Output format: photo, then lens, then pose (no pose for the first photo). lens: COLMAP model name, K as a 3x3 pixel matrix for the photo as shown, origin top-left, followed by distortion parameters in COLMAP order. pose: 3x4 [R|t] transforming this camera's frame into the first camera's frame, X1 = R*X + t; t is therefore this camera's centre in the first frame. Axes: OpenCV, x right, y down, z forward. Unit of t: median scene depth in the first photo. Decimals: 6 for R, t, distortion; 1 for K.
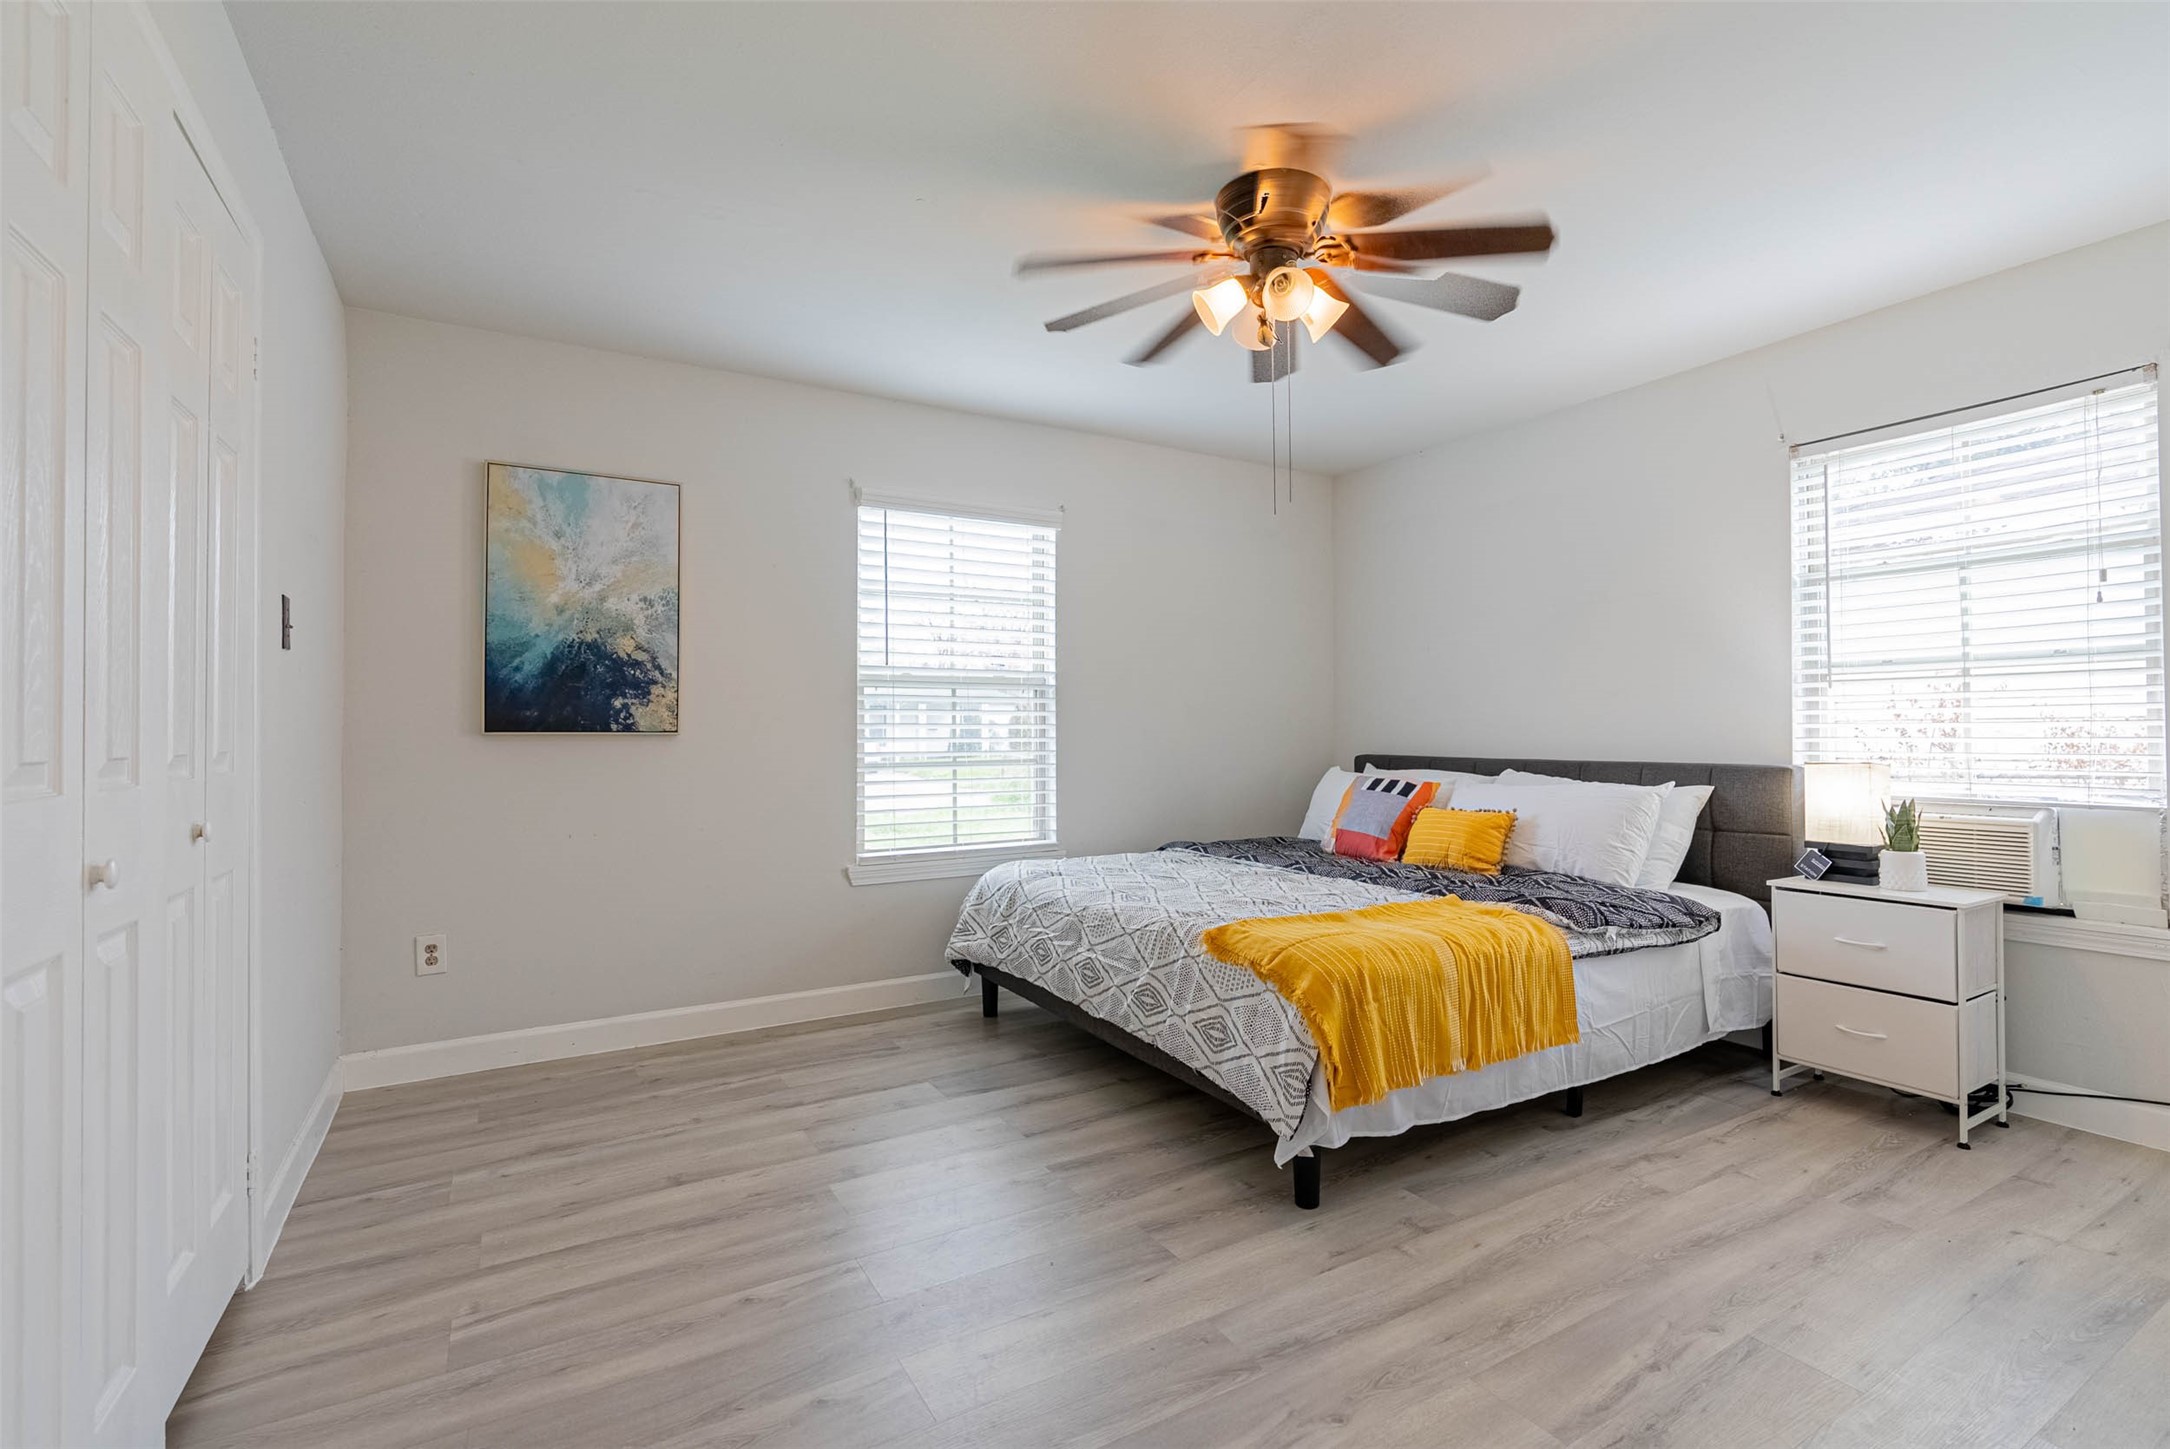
lens RADIAL K [[989.8, 0, 1106.9], [0, 989.8, 711.8], [0, 0, 1]] dist [-0.011601, 0.003646]
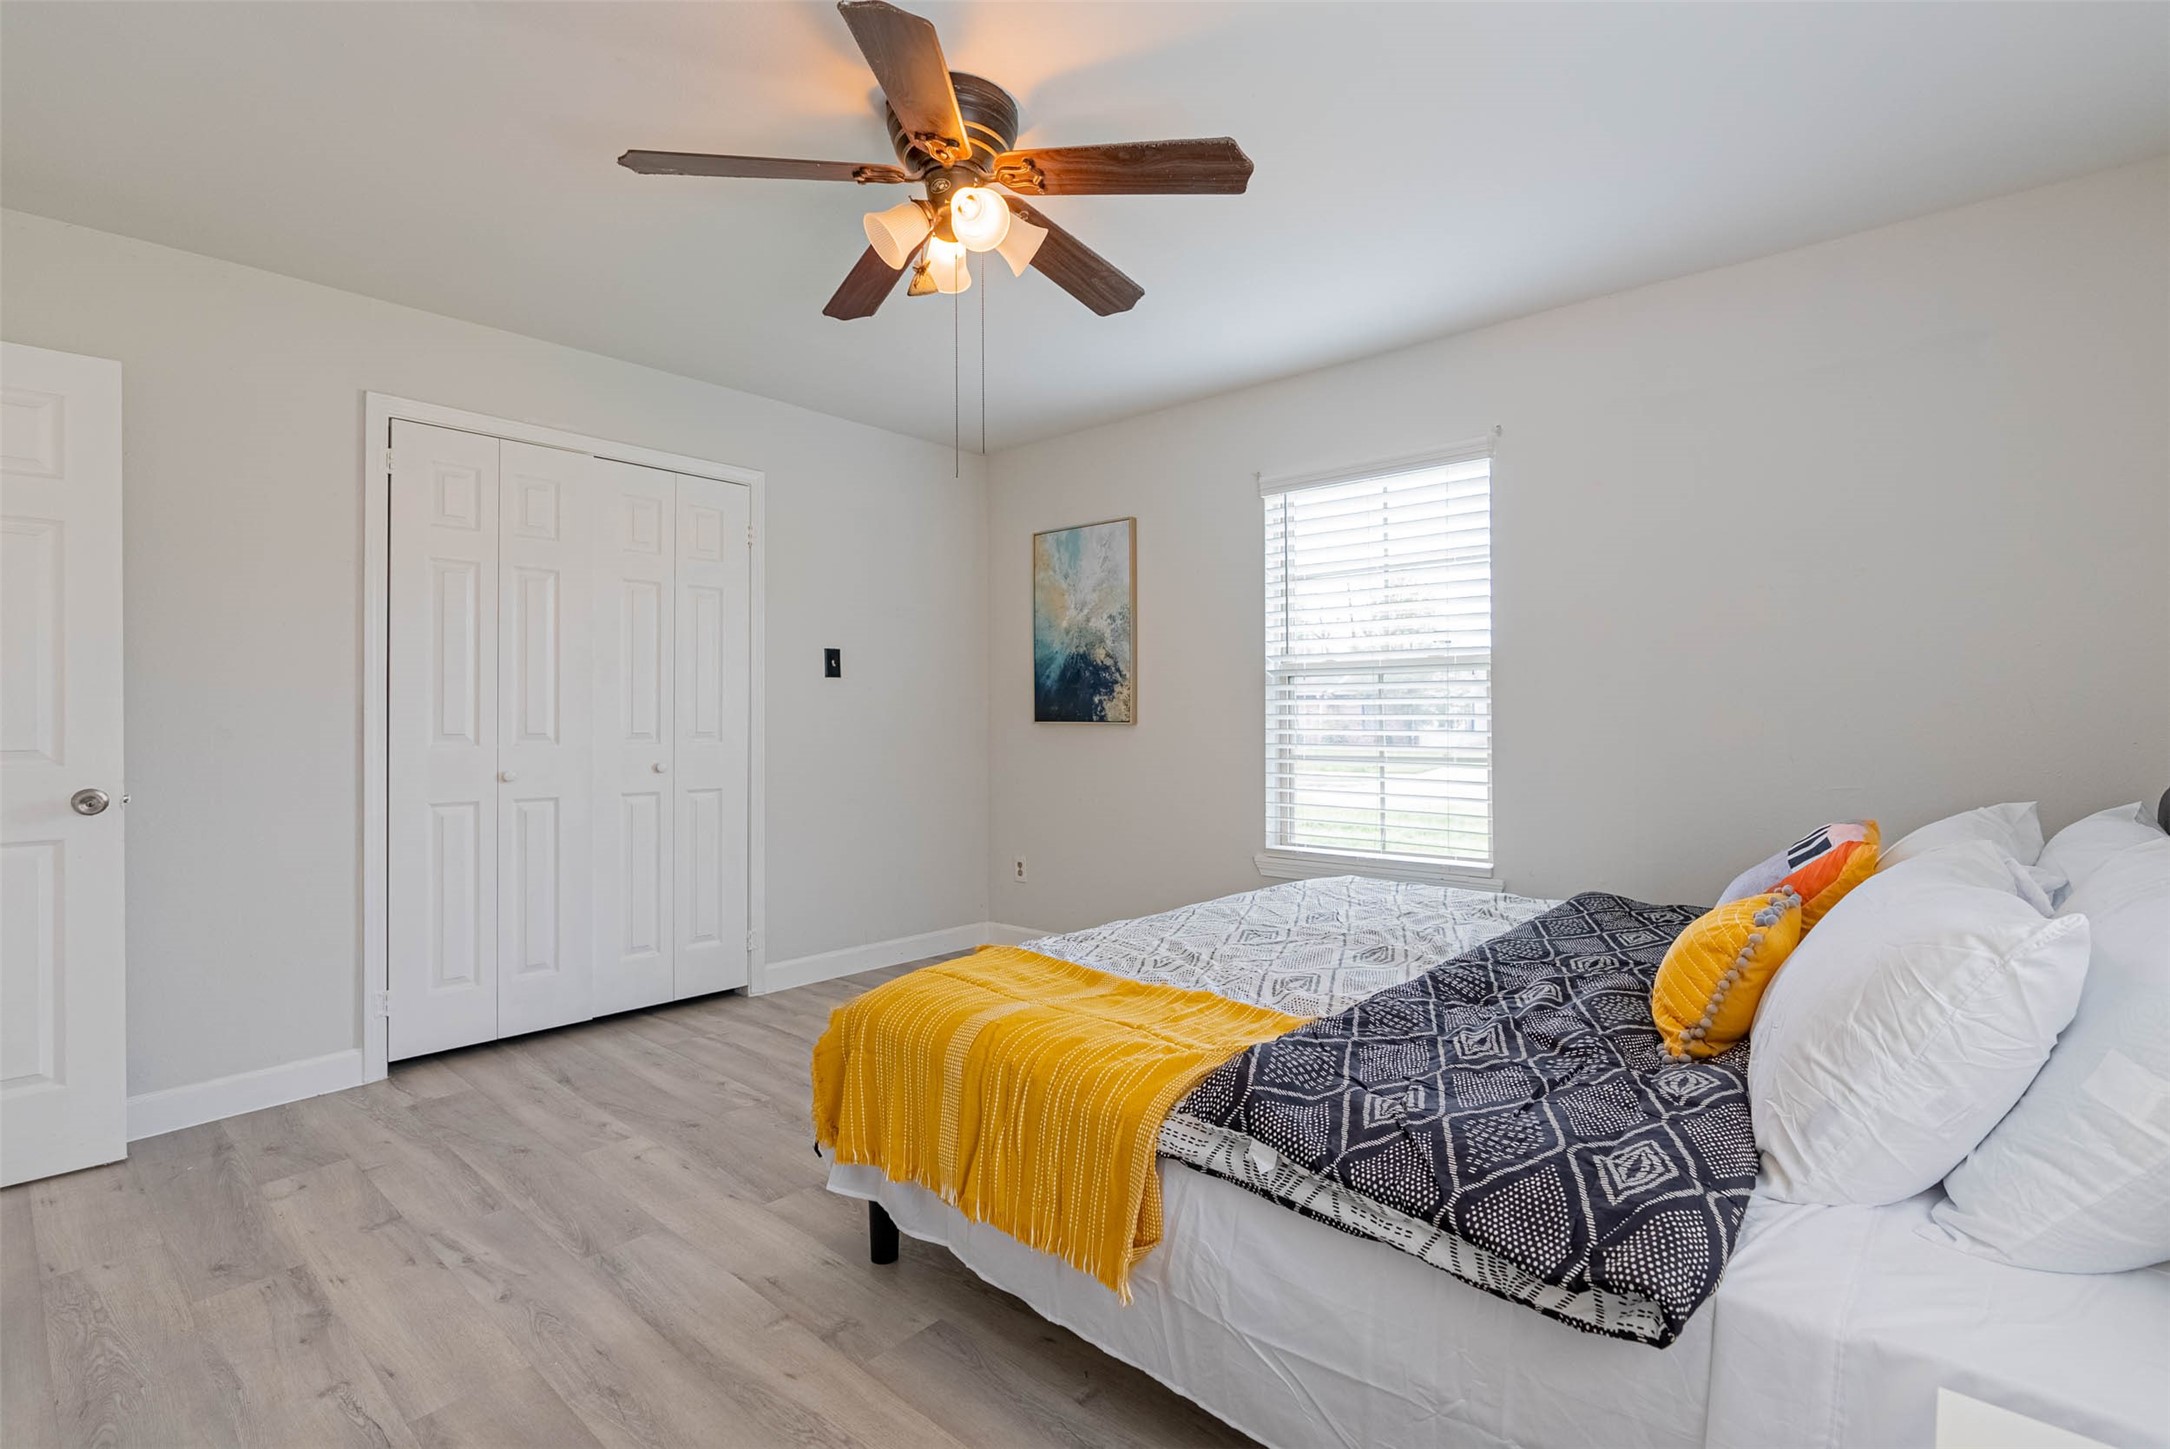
lens RADIAL K [[989.8, 0, 1107.9], [0, 989.8, 715.0], [0, 0, 1]] dist [-0.011601, 0.003646]
pose [[0.310975, -0.000771, -0.950418, 0.738458], [0.018486, 0.999815, 0.005238, 0.005023], [0.950238, -0.019199, 0.310932, 0.613419]]
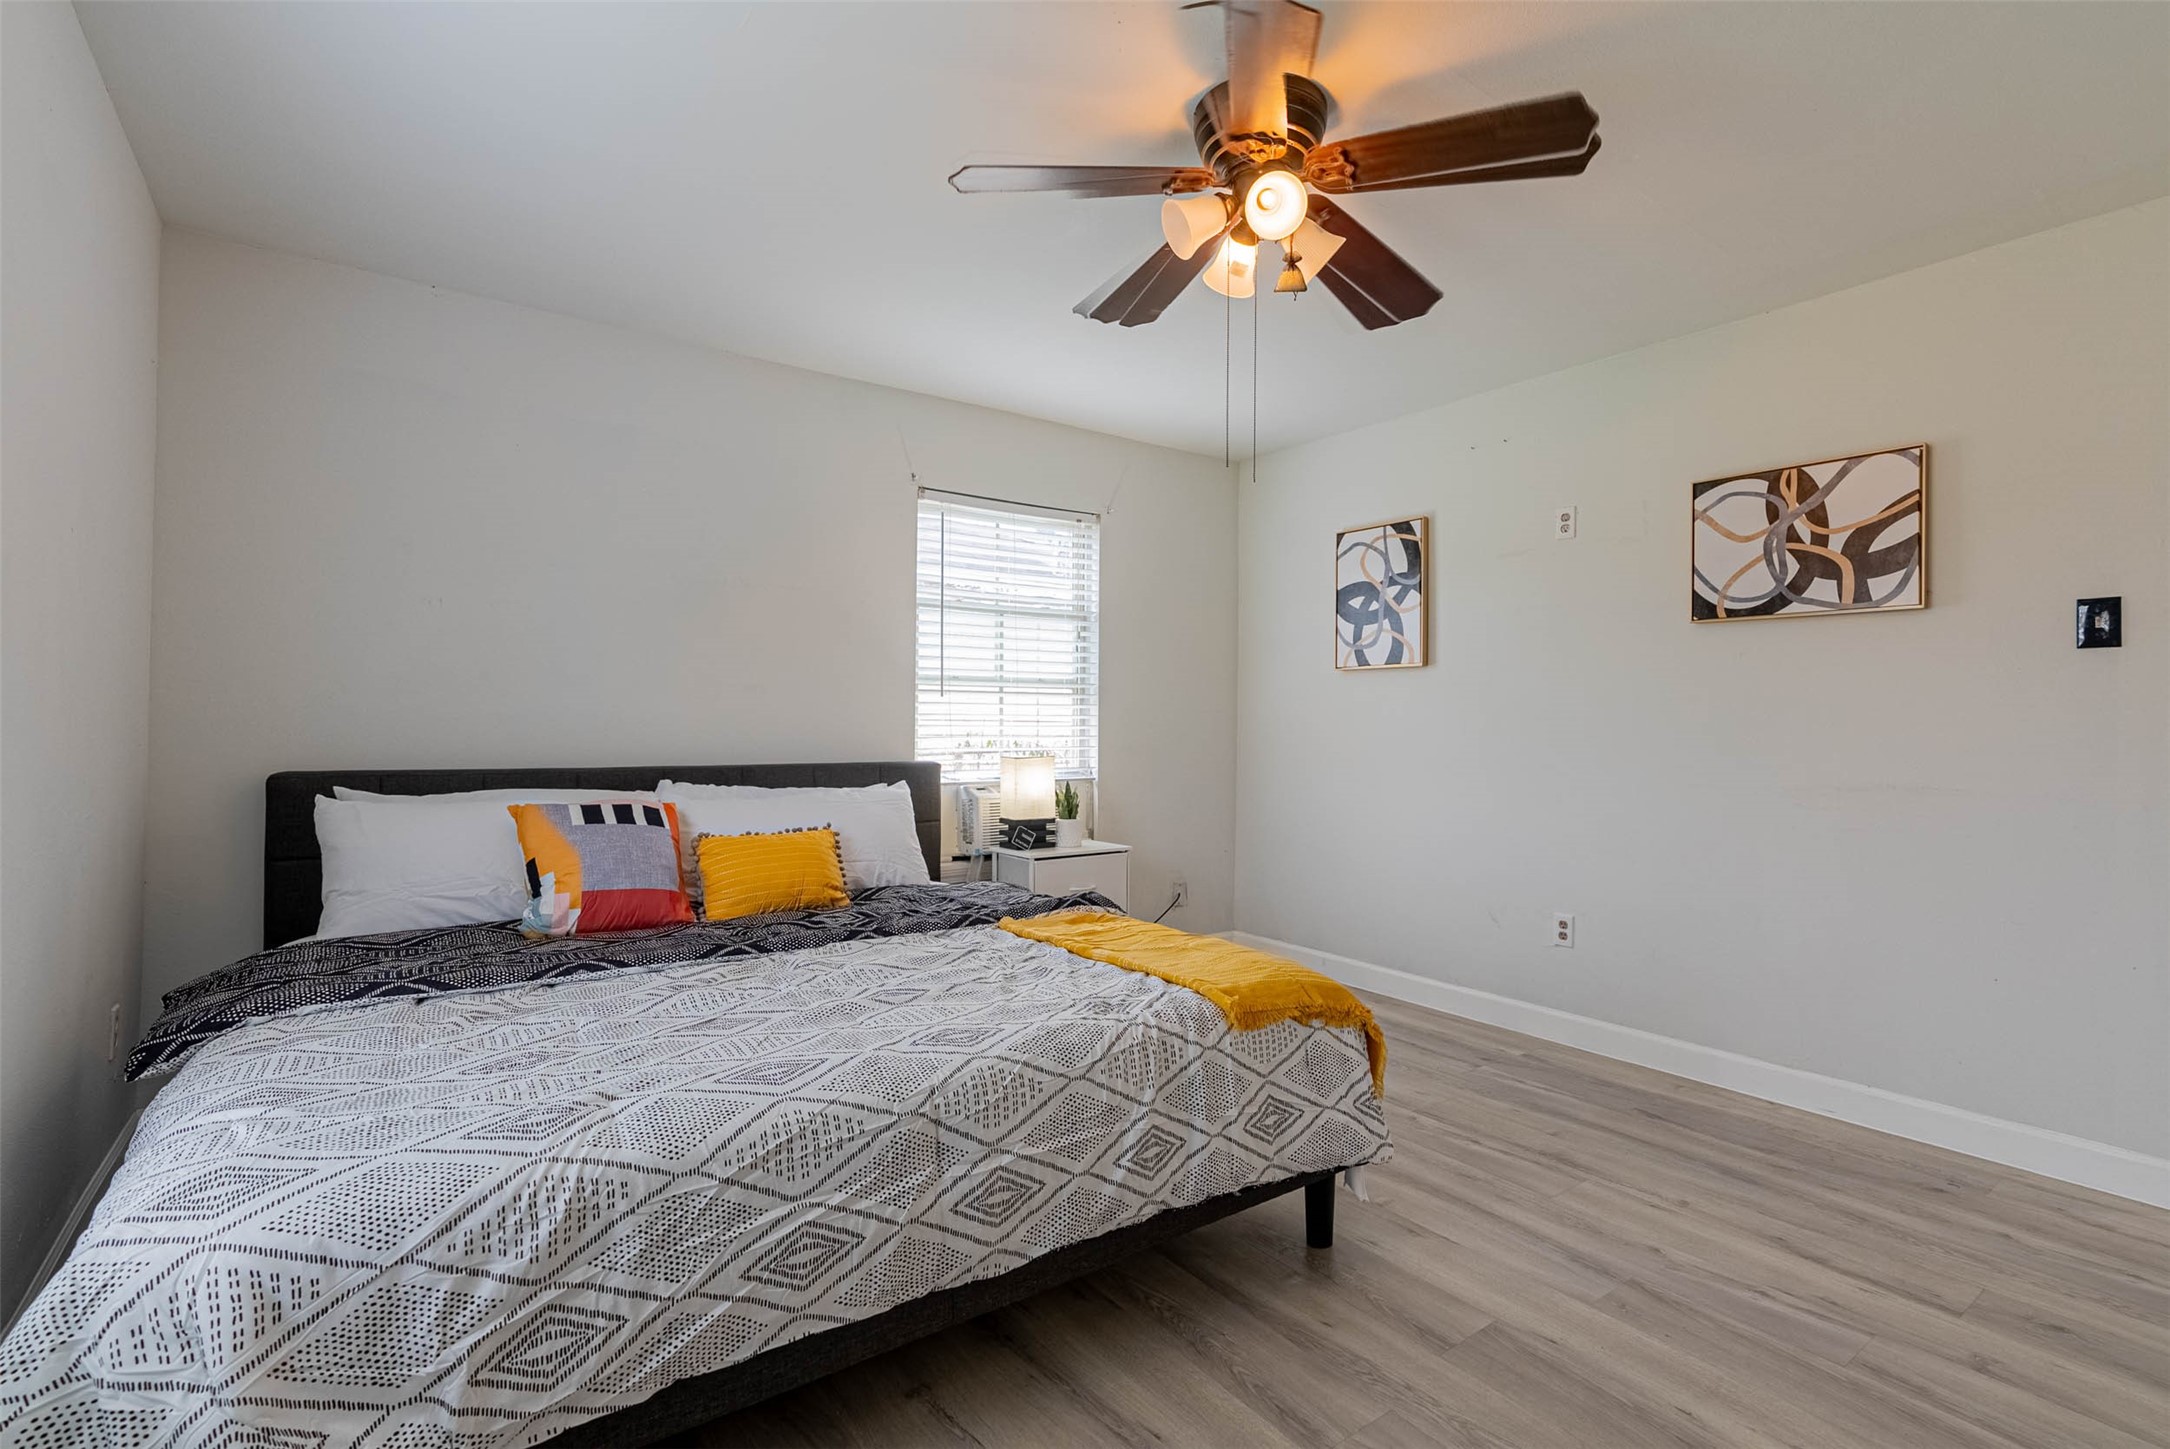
lens RADIAL K [[989.8, 0, 1107.5], [0, 989.8, 721.1], [0, 0, 1]] dist [-0.011601, 0.003646]
pose [[-0.094174, 0.008446, 0.995520, -0.473422], [-0.024000, 0.999654, -0.010751, 0.013481], [-0.995266, -0.024905, -0.093938, 0.863278]]
